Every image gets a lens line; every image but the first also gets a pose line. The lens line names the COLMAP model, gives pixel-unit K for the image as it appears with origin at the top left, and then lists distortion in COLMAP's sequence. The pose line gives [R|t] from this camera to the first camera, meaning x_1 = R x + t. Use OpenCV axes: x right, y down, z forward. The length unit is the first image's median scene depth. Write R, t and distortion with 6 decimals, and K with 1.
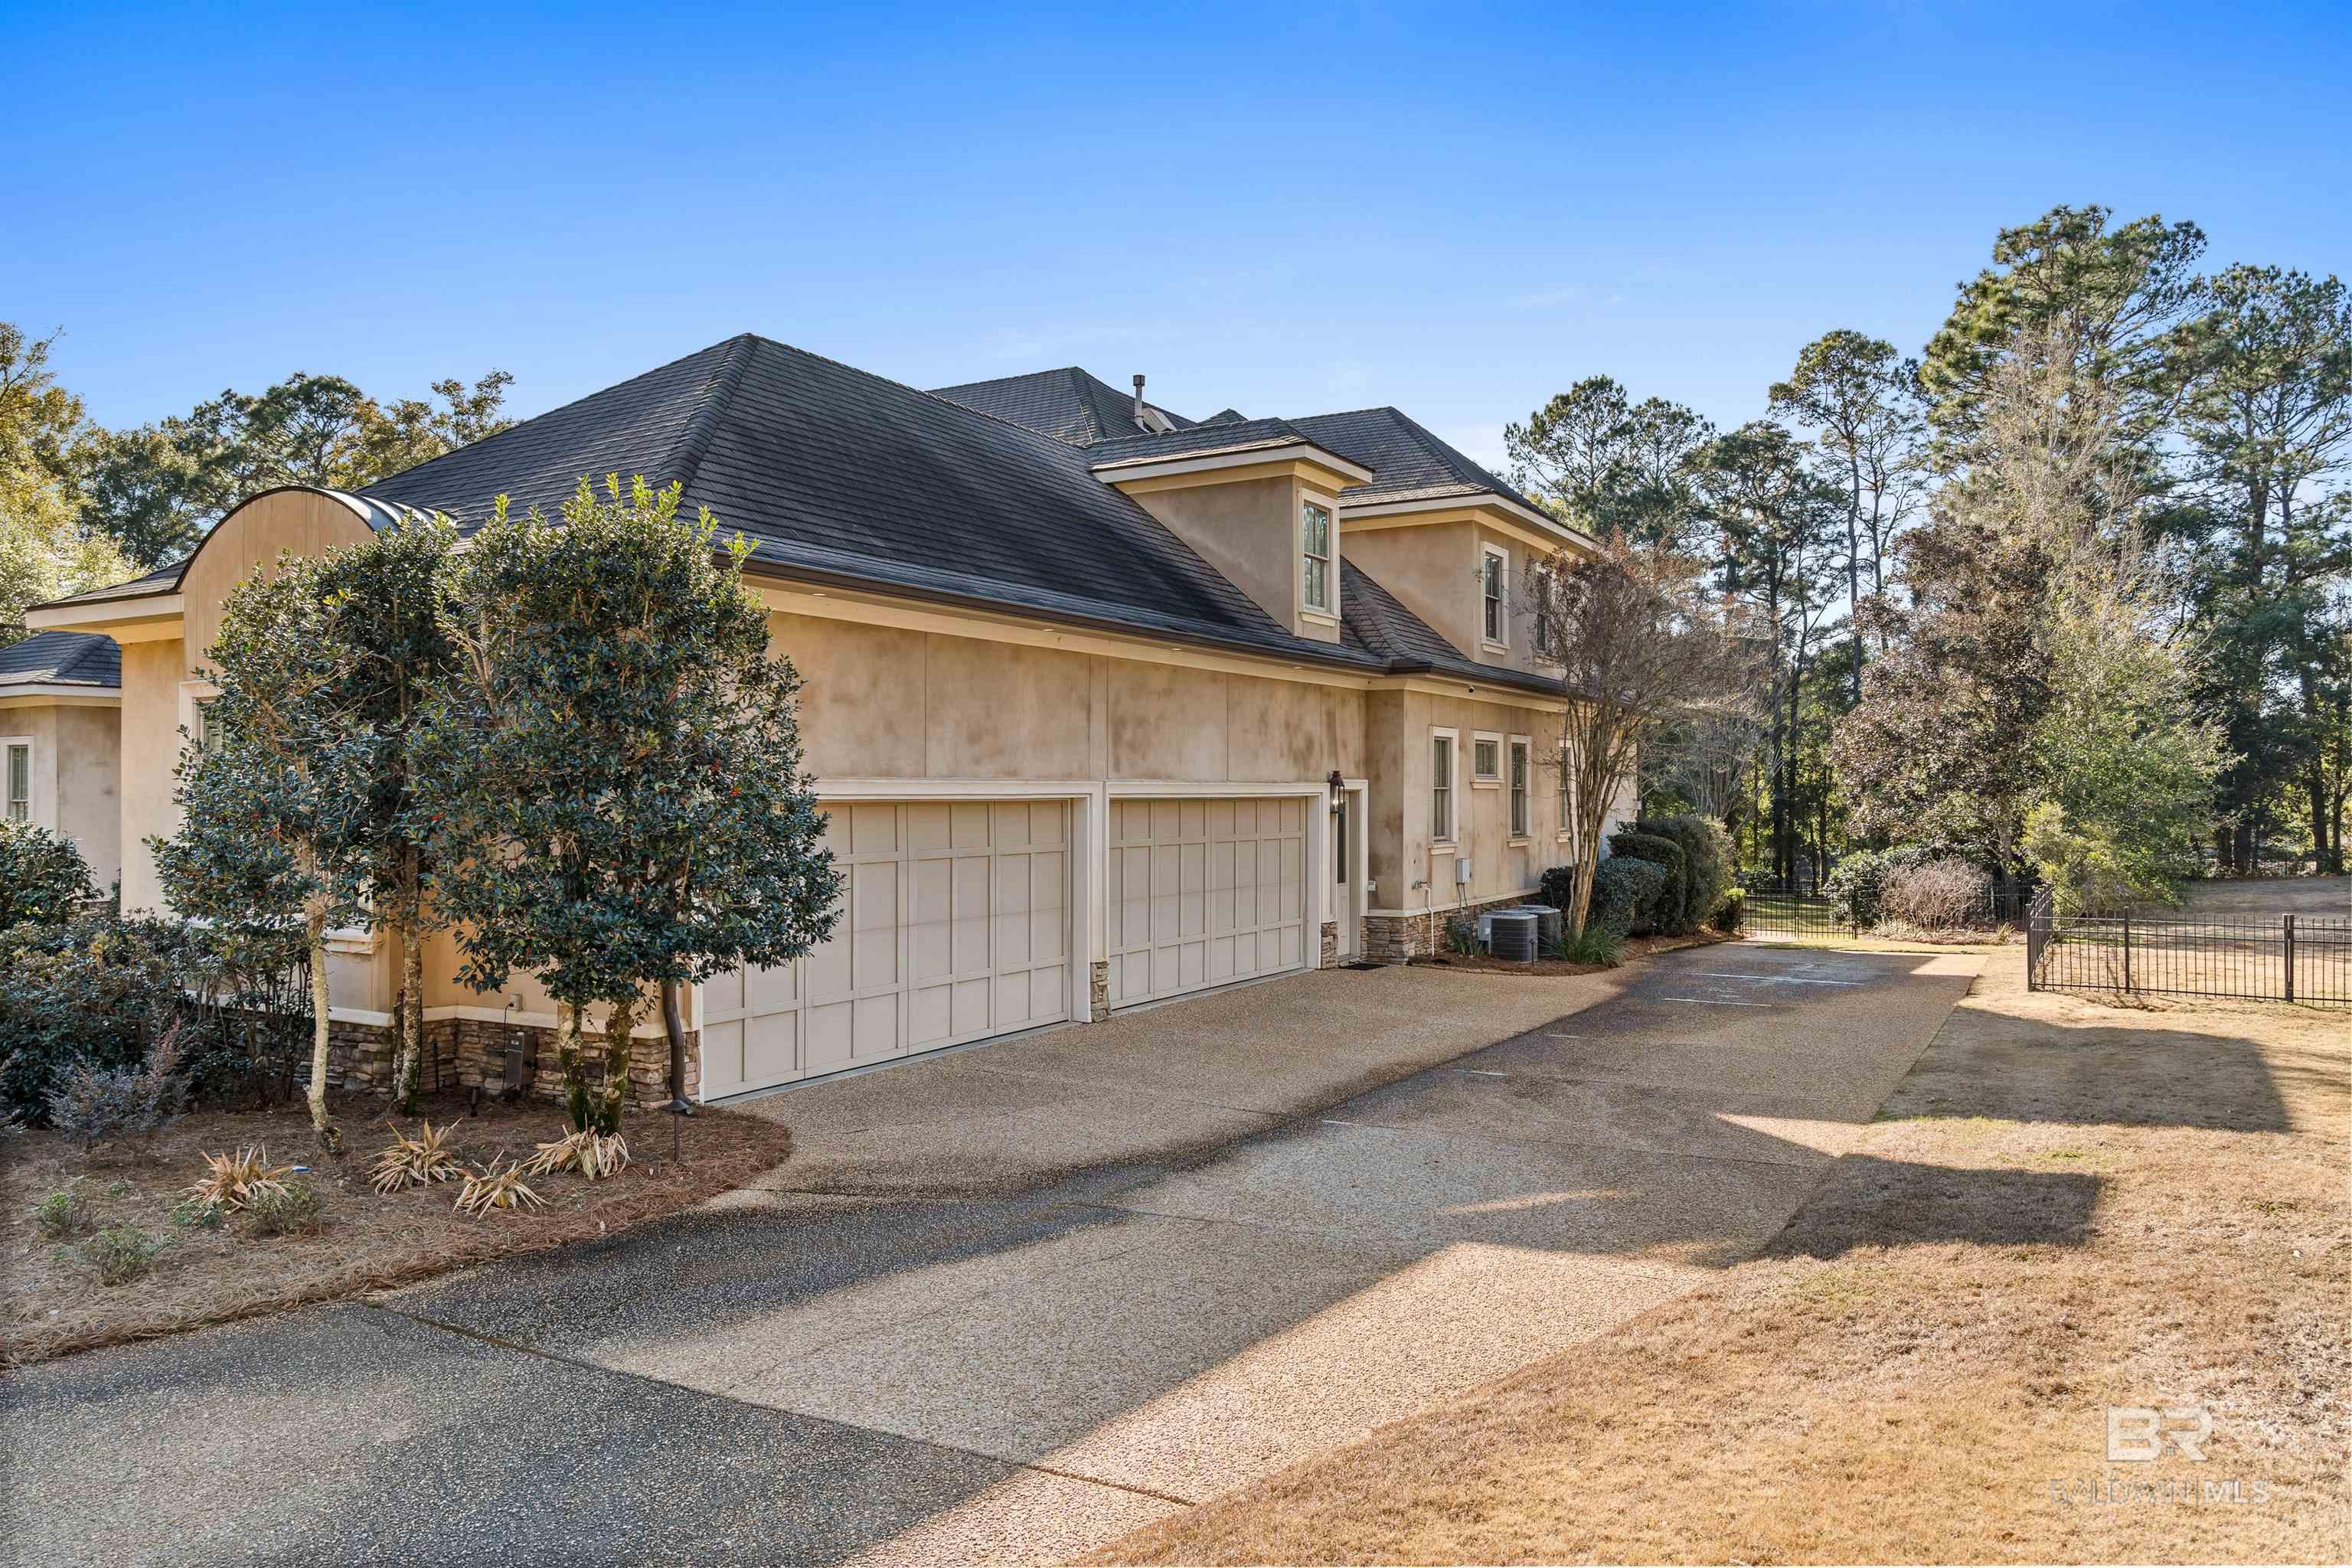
lens RADIAL K [[1585.1, 0, 1169.2], [0, 1585.1, 785.5], [0, 0, 1]] dist [-0.012967, -0.001682]
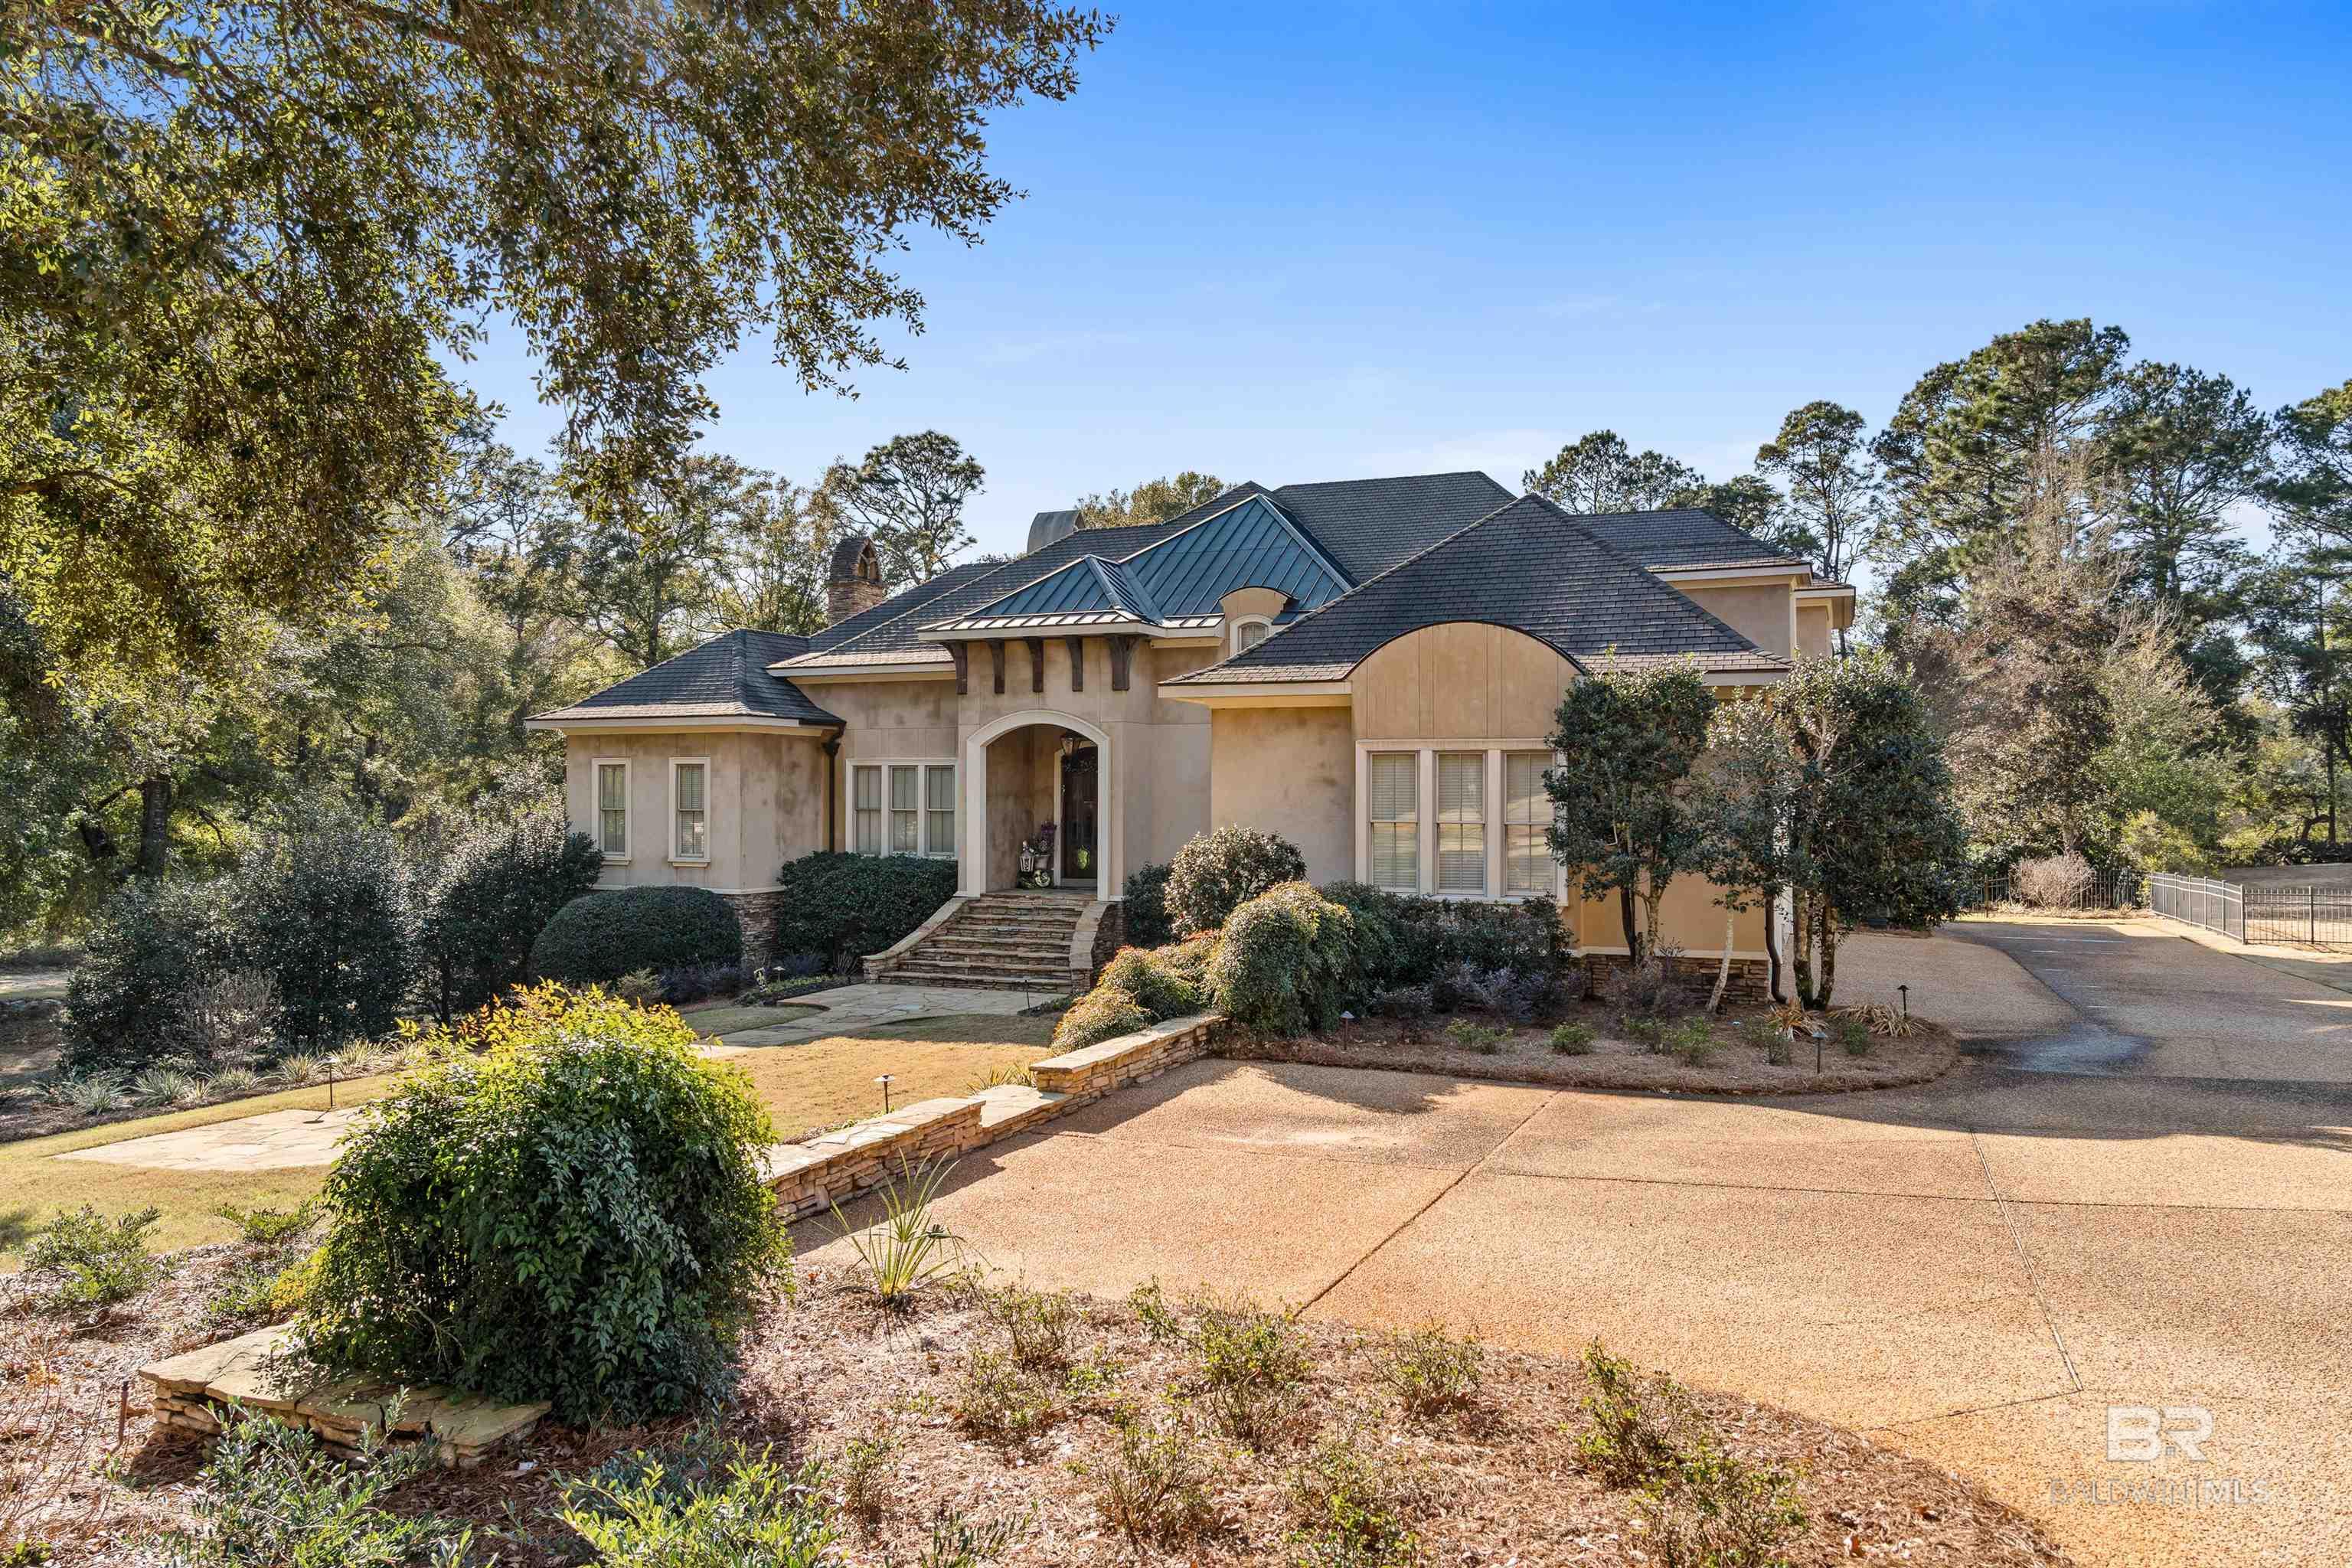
lens RADIAL K [[1585.1, 0, 1185.9], [0, 1585.1, 788.6], [0, 0, 1]] dist [-0.012967, -0.001682]
pose [[0.992170, 0.002051, 0.124876, -0.182209], [-0.002351, 0.999995, 0.002252, -0.004400], [-0.124870, -0.002528, 0.992170, -0.097015]]
